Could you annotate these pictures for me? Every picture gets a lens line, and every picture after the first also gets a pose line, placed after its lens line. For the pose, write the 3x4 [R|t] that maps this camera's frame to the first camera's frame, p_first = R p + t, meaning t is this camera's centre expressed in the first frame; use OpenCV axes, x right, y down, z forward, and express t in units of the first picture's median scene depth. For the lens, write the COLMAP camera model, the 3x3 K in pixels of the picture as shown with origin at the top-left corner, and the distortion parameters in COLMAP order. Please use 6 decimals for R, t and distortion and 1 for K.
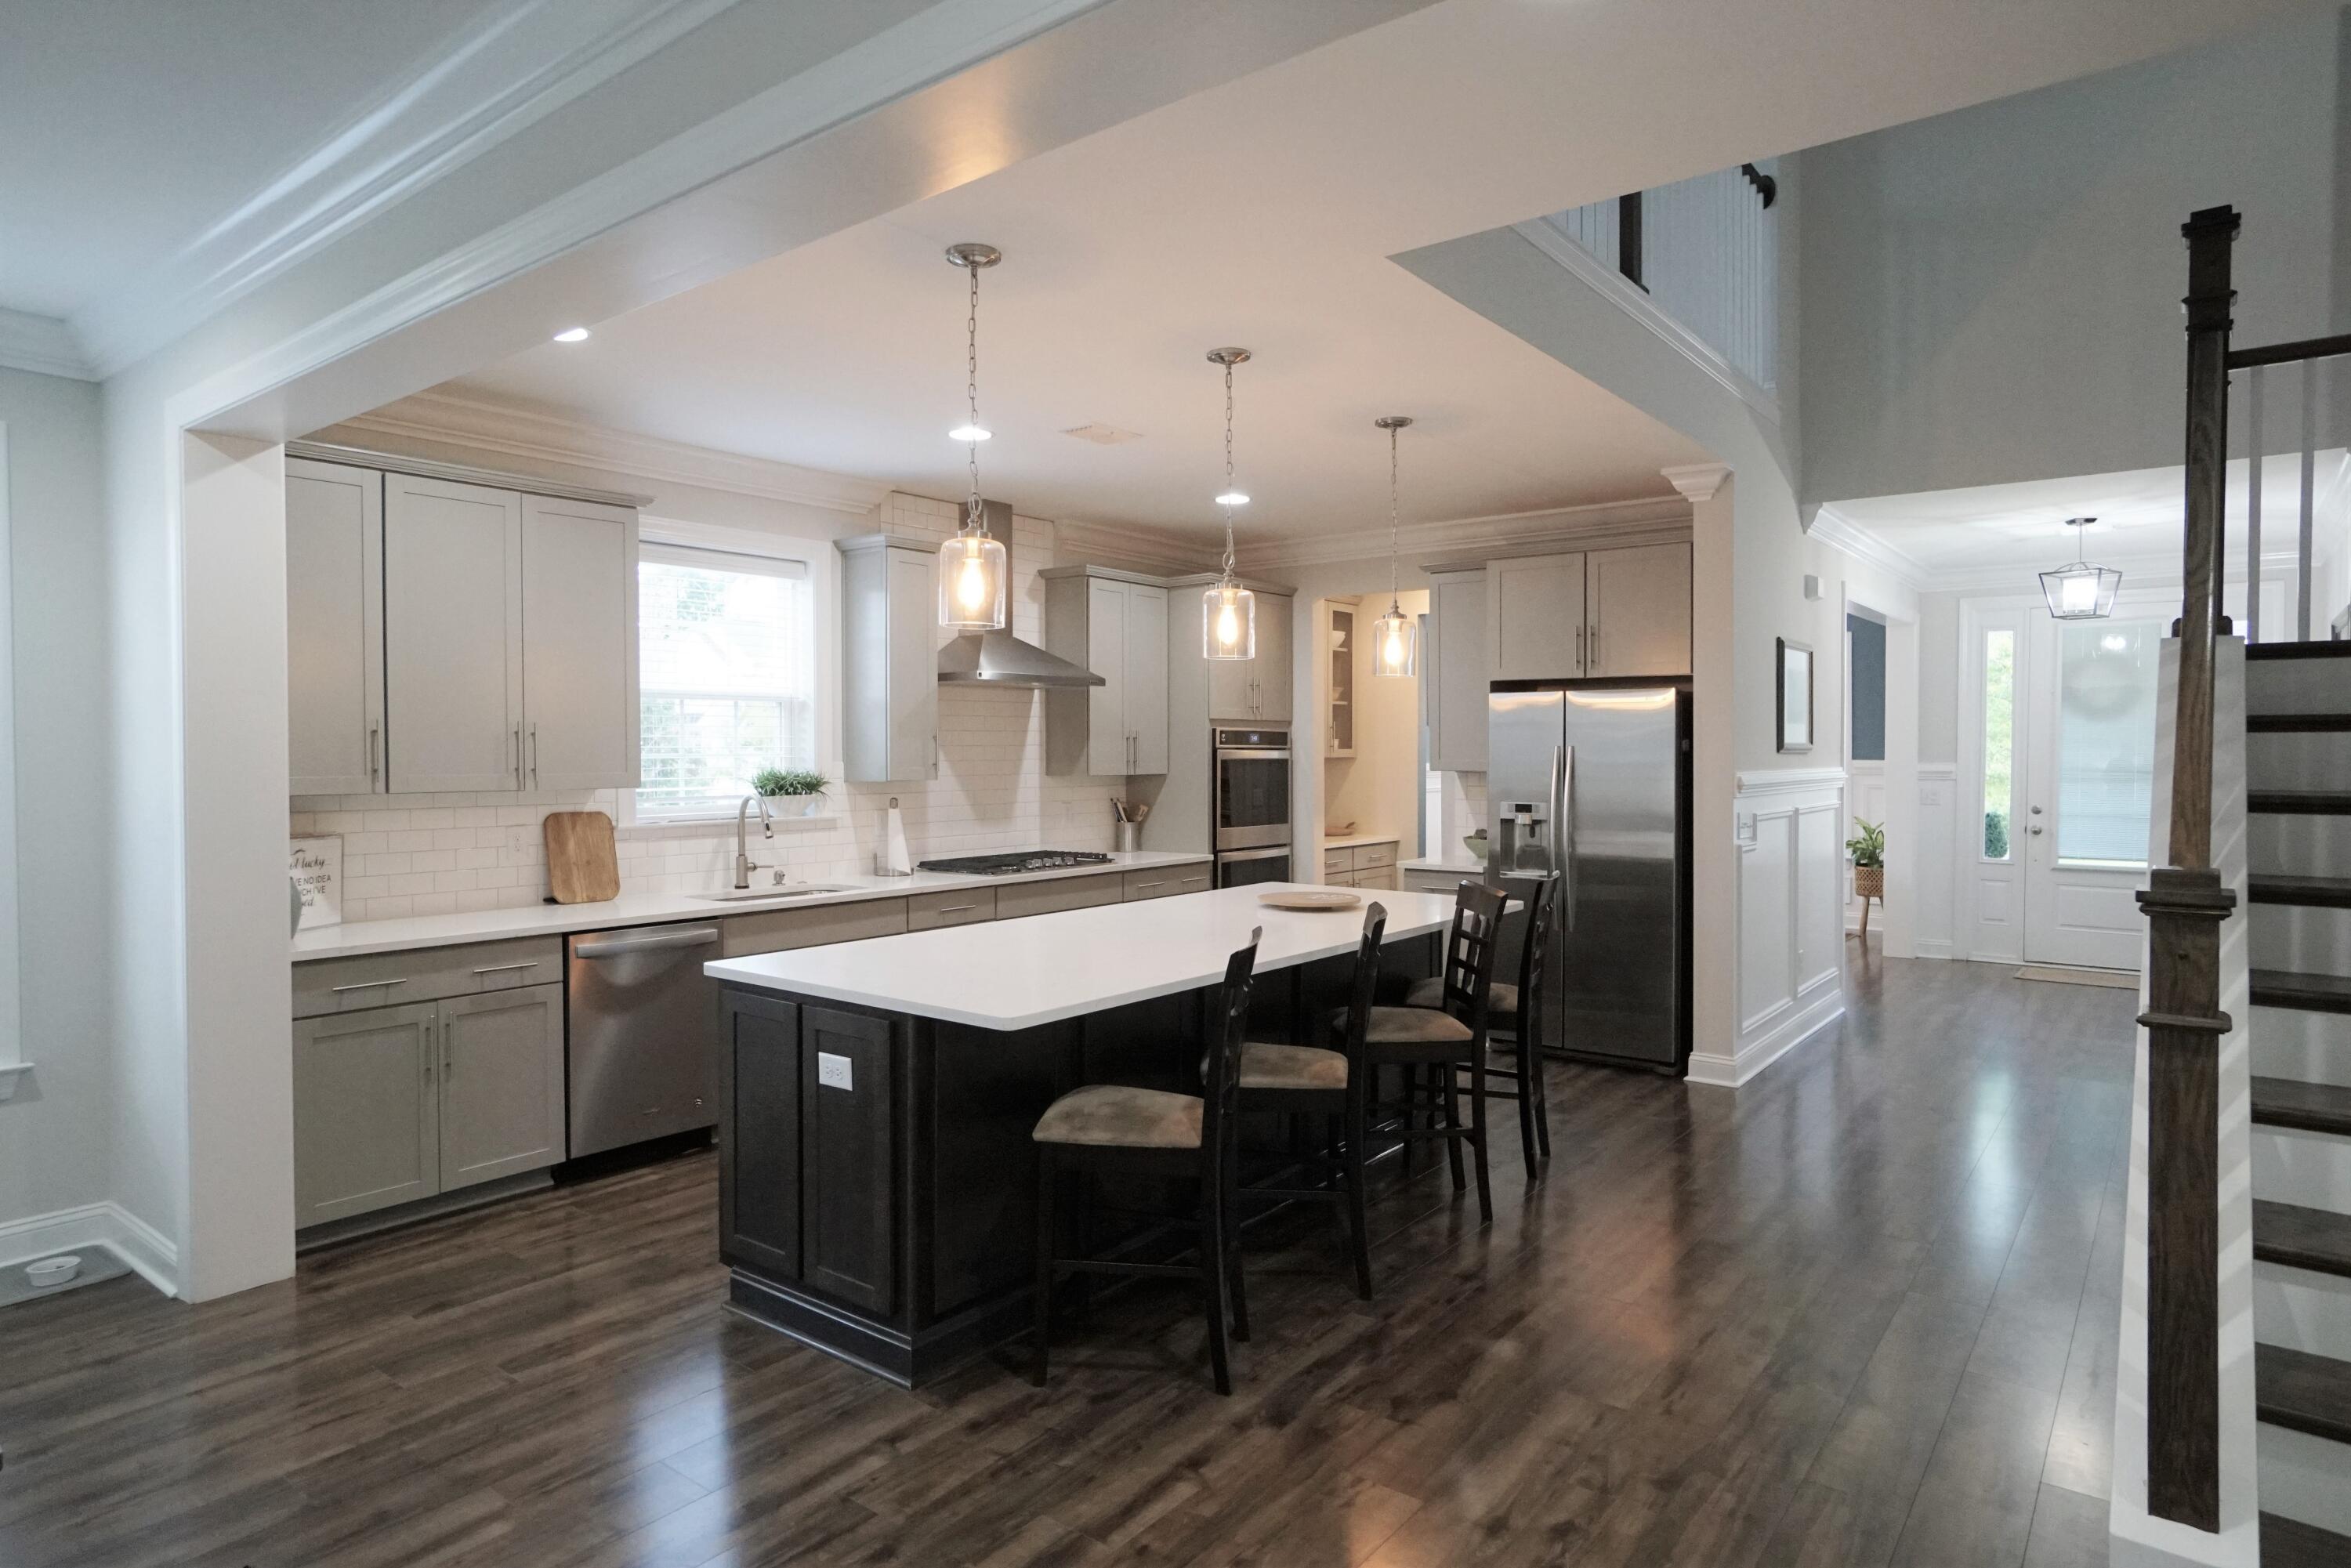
lens RADIAL K [[1309.9, 0, 1170.4], [0, 1309.9, 778.3], [0, 0, 1]] dist [-0.007170, -0.000281]
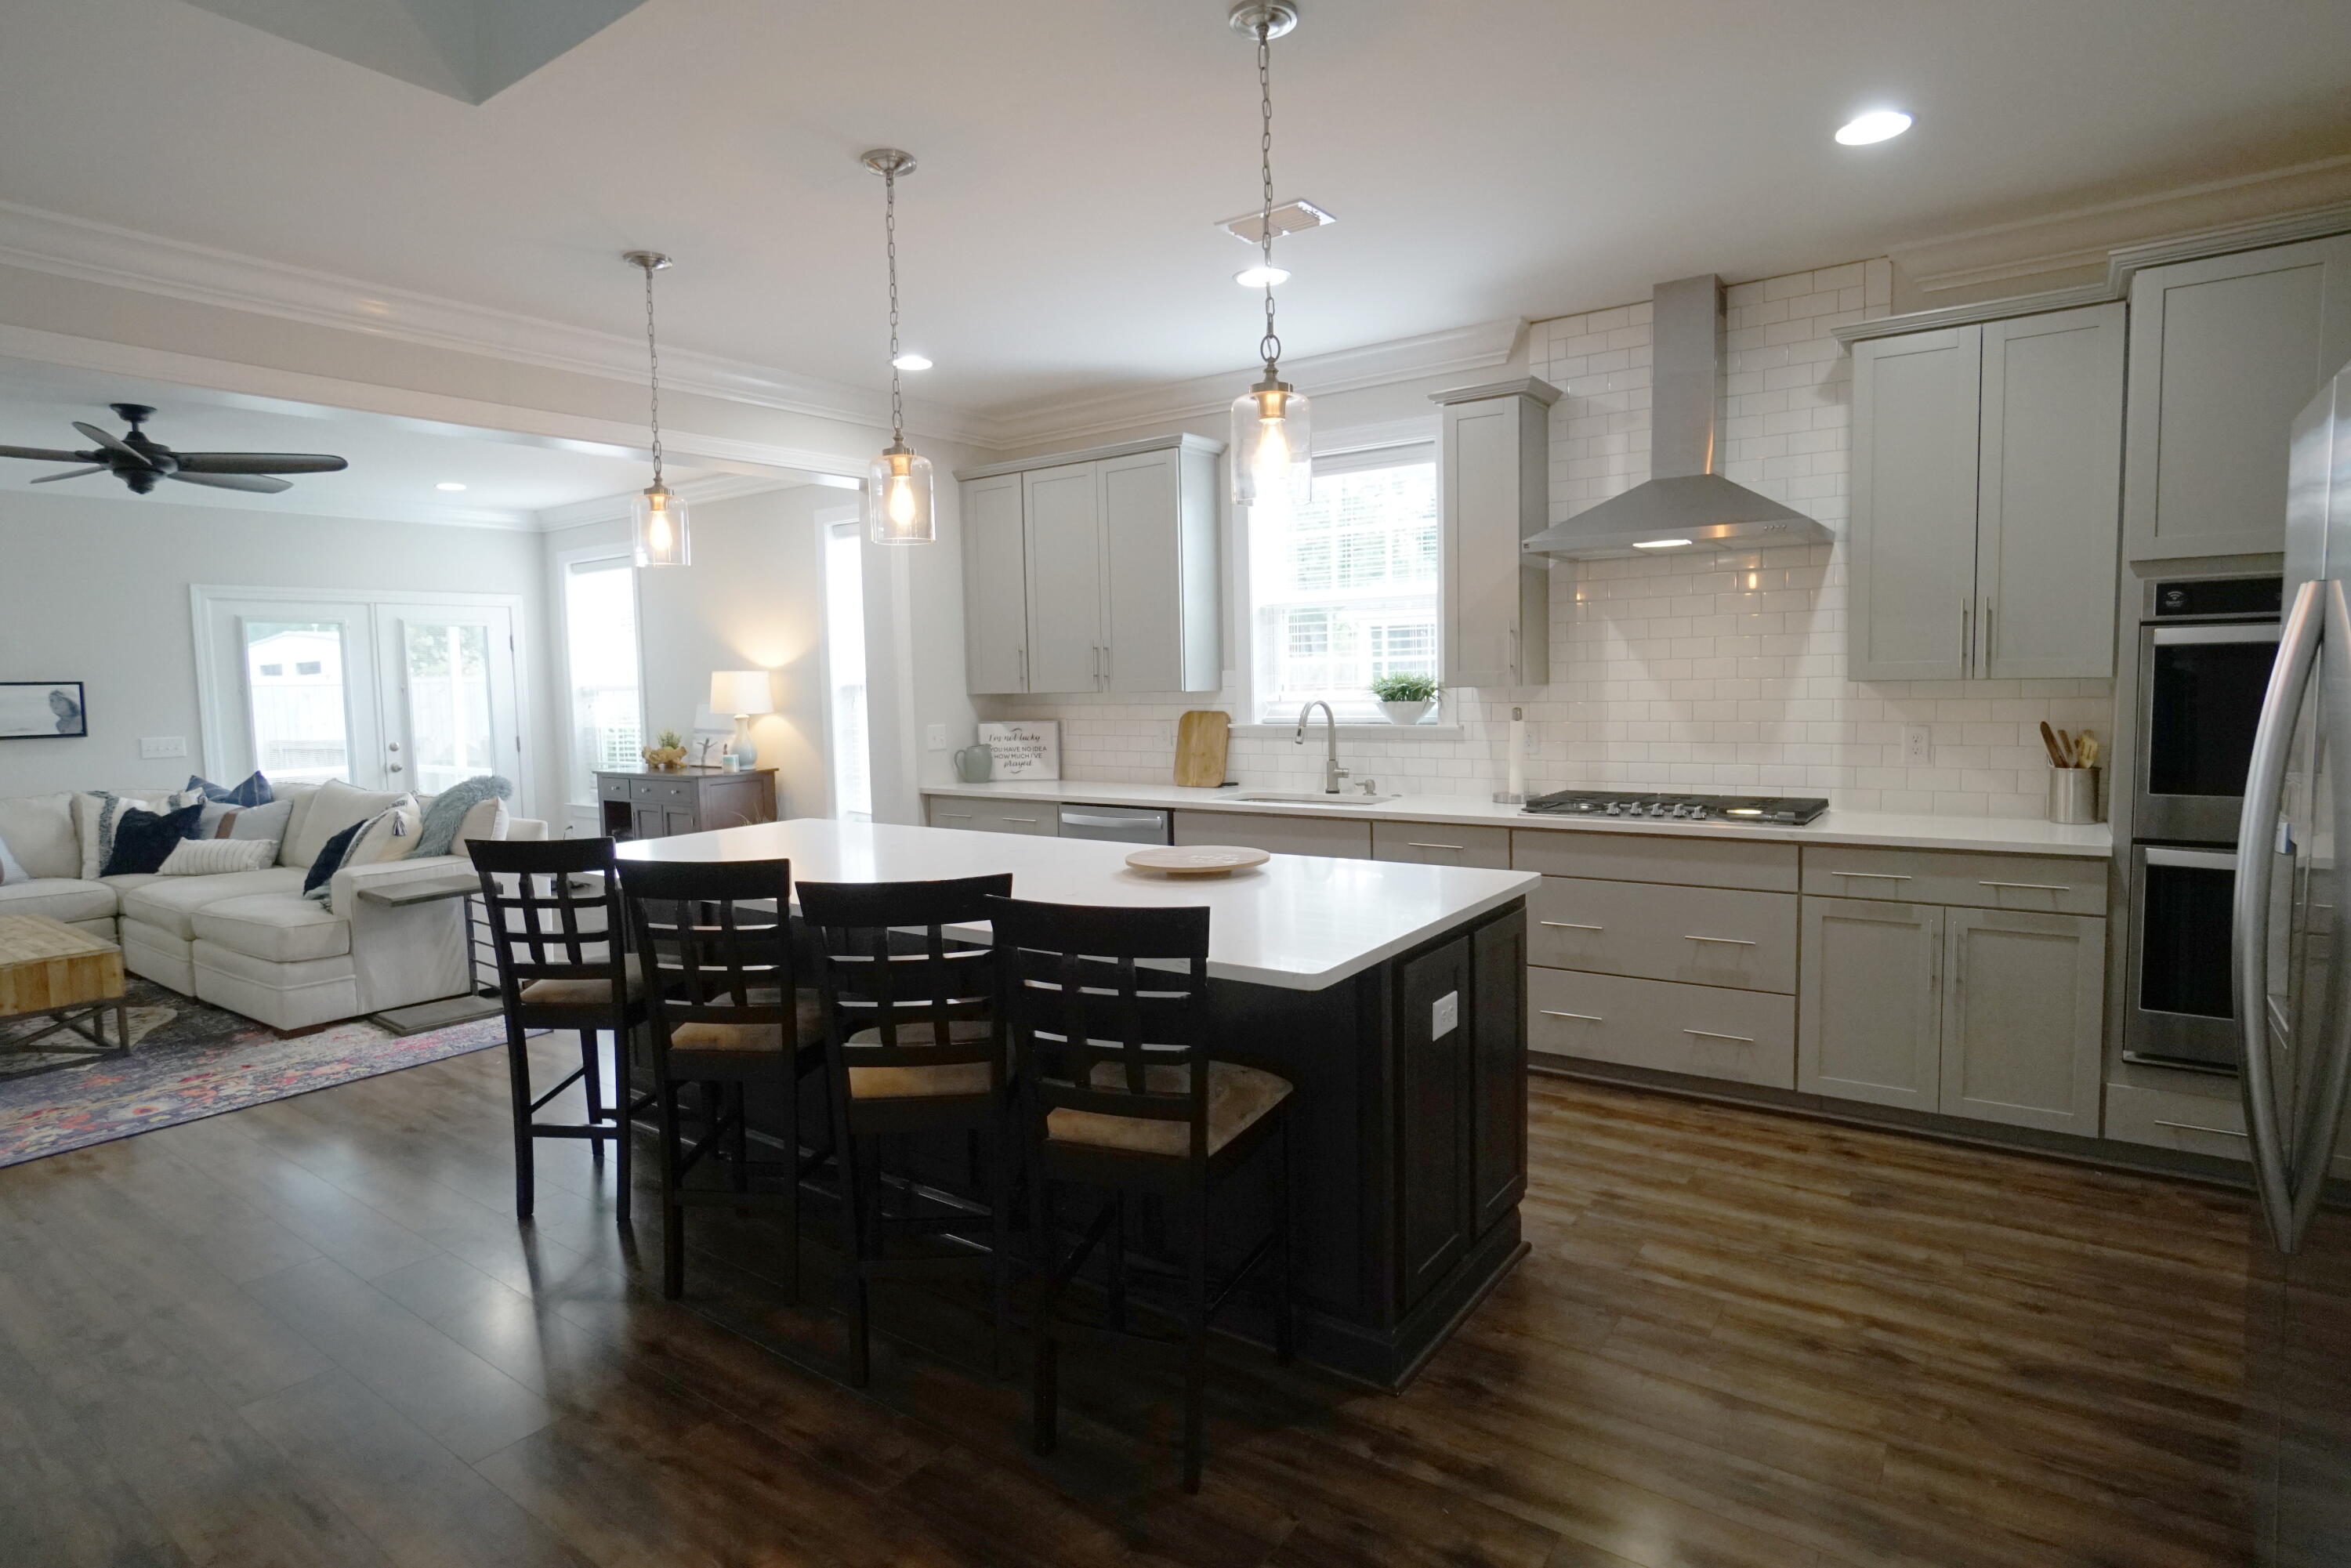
lens RADIAL K [[1221.0, 0, 1170.3], [0, 1221.0, 783.5], [0, 0, 1]] dist [-0.006477, 0.002233]
pose [[0.022359, 0.093329, -0.995384, 0.629121], [0.008130, 0.995583, 0.093530, -0.012804], [0.999717, -0.010184, 0.021502, 0.887258]]
